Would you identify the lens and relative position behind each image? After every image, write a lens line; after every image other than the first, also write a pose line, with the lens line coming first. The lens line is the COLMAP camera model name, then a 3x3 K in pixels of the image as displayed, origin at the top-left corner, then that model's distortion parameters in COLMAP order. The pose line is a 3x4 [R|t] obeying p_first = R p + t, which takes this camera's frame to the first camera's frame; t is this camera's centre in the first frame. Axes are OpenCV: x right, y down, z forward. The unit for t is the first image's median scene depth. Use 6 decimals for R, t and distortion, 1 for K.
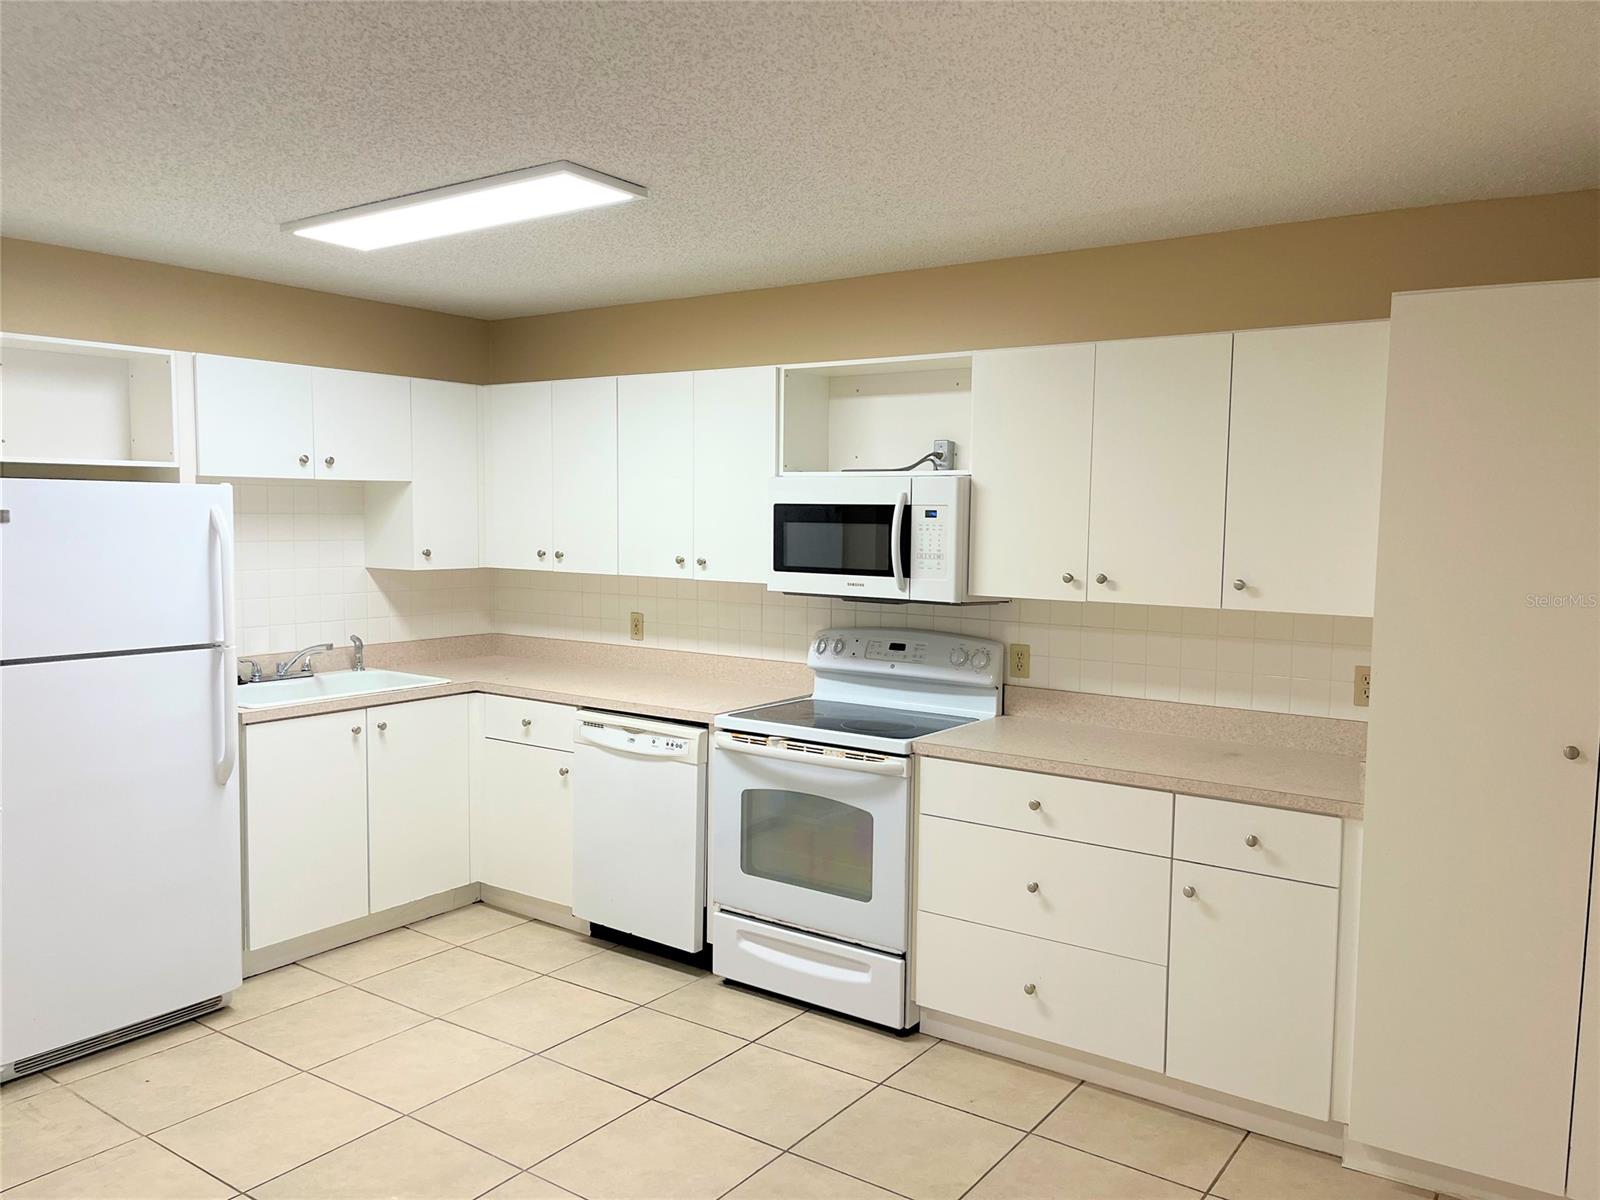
lens RADIAL K [[1215.1, 0, 798.7], [0, 1215.1, 610.9], [0, 0, 1]] dist [0.082698, -0.113422]
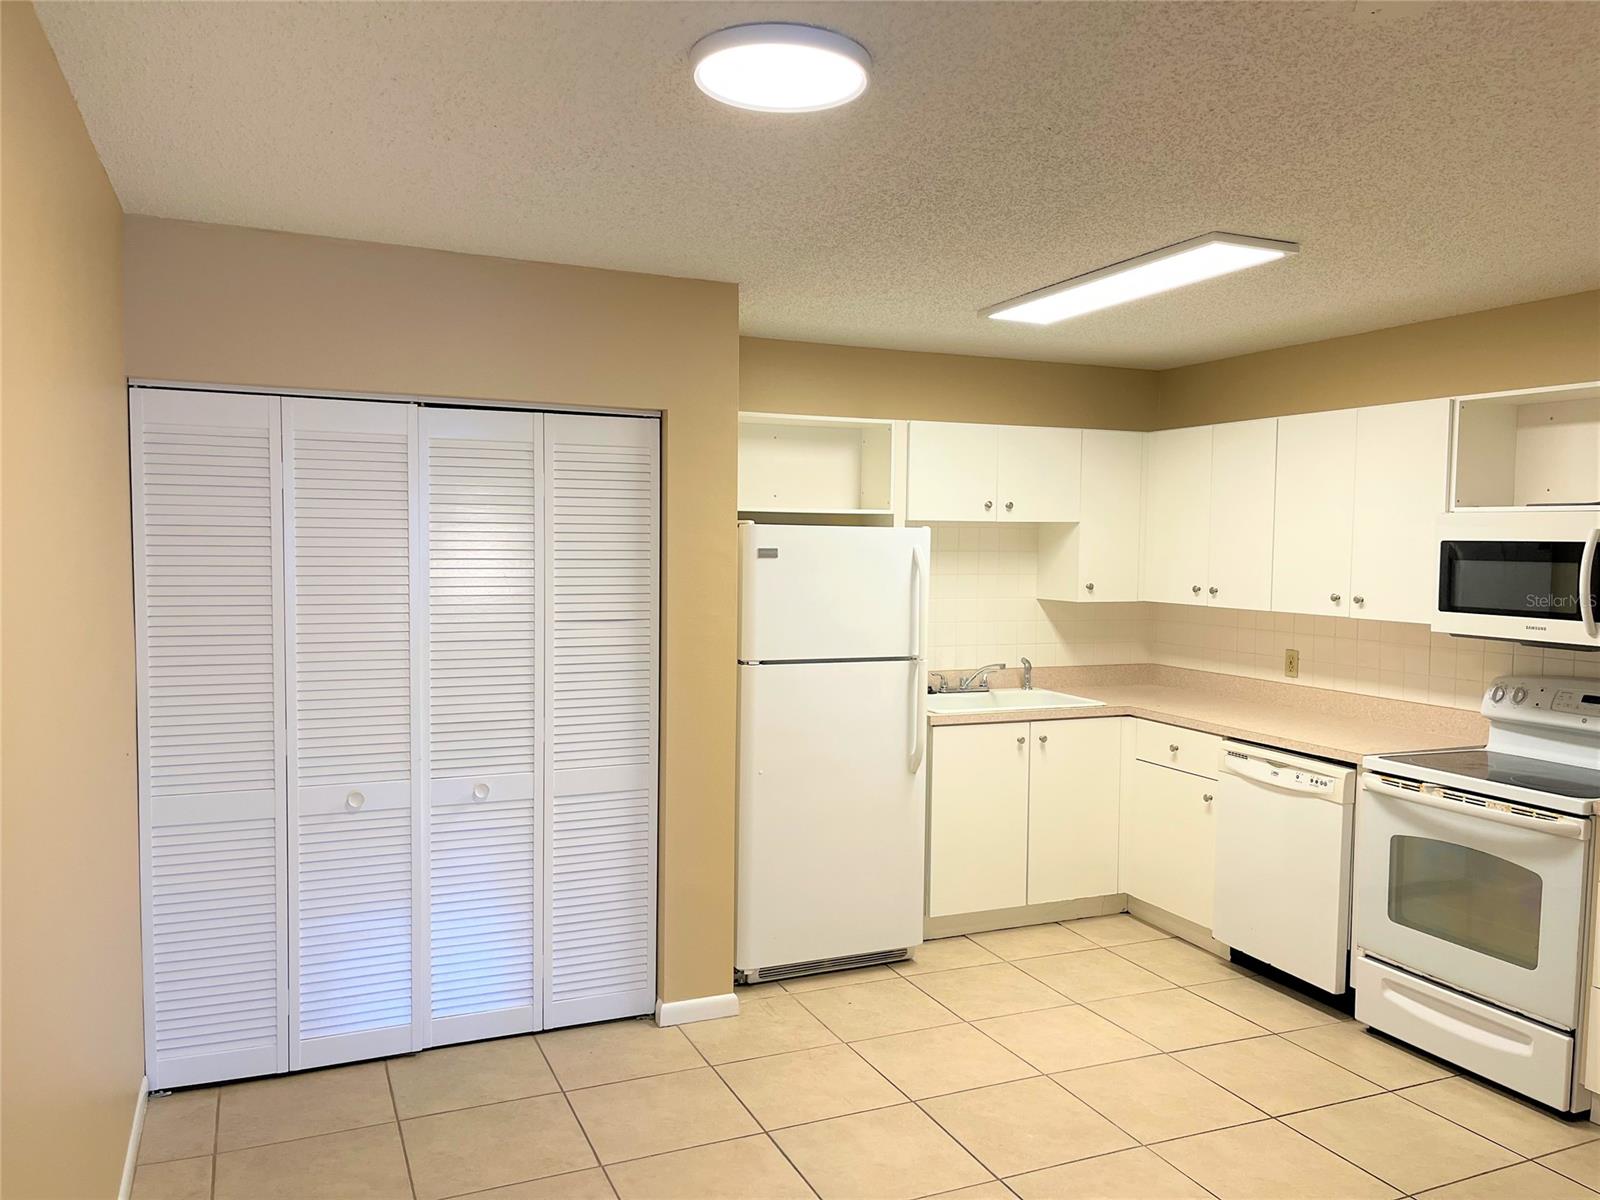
lens RADIAL K [[1215.1, 0, 798.7], [0, 1215.1, 610.9], [0, 0, 1]] dist [0.082698, -0.113422]
pose [[0.854058, 0.029353, -0.519349, 0.053021], [-0.045035, 0.998830, -0.017607, 0.006803], [0.518225, 0.038426, 0.854381, -0.089845]]
